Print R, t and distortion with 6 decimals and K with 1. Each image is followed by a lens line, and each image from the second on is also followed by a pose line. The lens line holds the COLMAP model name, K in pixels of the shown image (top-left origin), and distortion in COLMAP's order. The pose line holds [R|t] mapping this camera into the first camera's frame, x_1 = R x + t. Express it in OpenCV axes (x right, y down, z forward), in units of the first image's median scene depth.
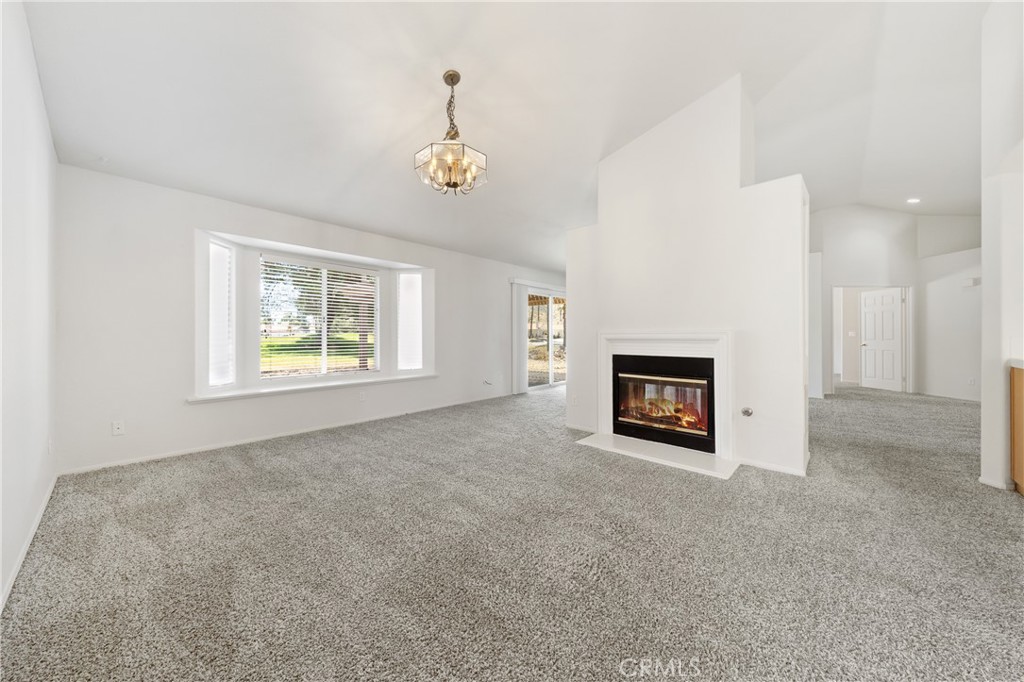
lens RADIAL K [[349.4, 0, 509.5], [0, 349.4, 336.1], [0, 0, 1]] dist [0.000699, -0.000063]
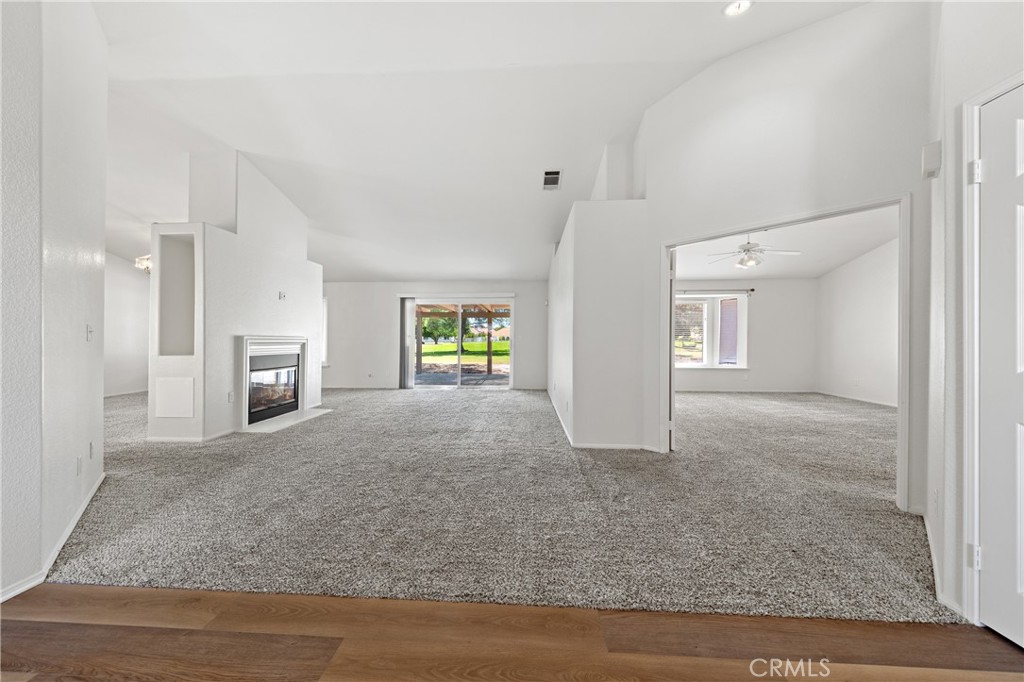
lens RADIAL K [[349.4, 0, 509.5], [0, 349.4, 336.1], [0, 0, 1]] dist [0.000699, -0.000063]
pose [[-0.625324, 0.004262, 0.780354, -1.276654], [-0.003628, 0.999958, -0.008368, -0.010607], [-0.780357, -0.008064, -0.625283, 1.167849]]
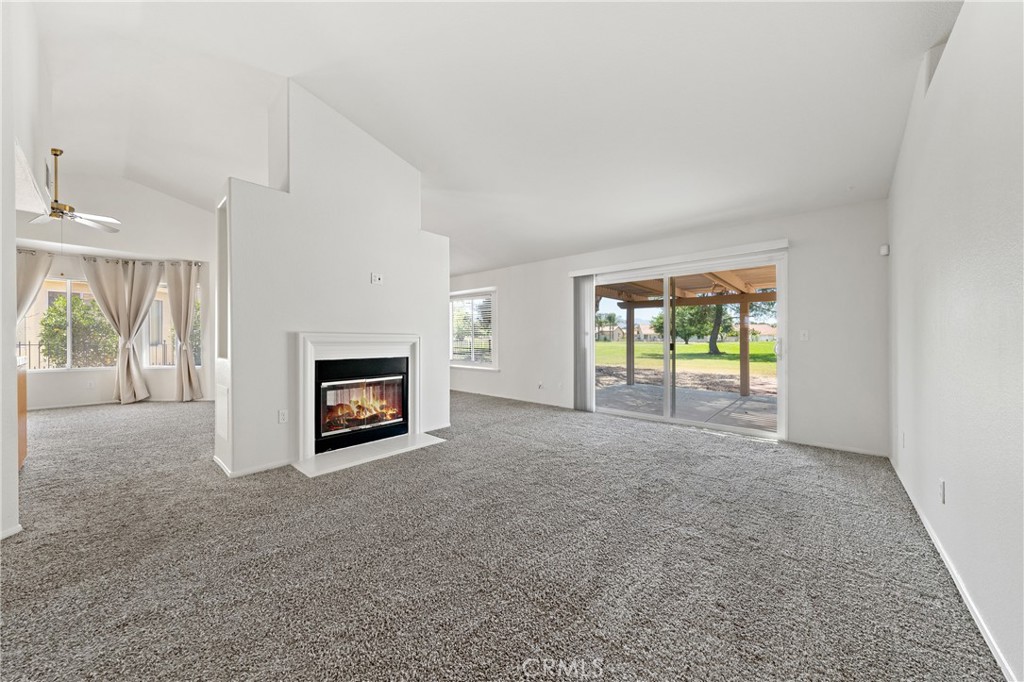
lens RADIAL K [[335.4, 0, 512.0], [0, 335.4, 341.0], [0, 0, 1]] dist [-0.001026, -0.000069]
pose [[0.005800, -0.005594, 0.999968, -0.571020], [0.000477, 0.999984, 0.005591, -0.001800], [-0.999983, 0.000445, 0.005802, 0.571905]]
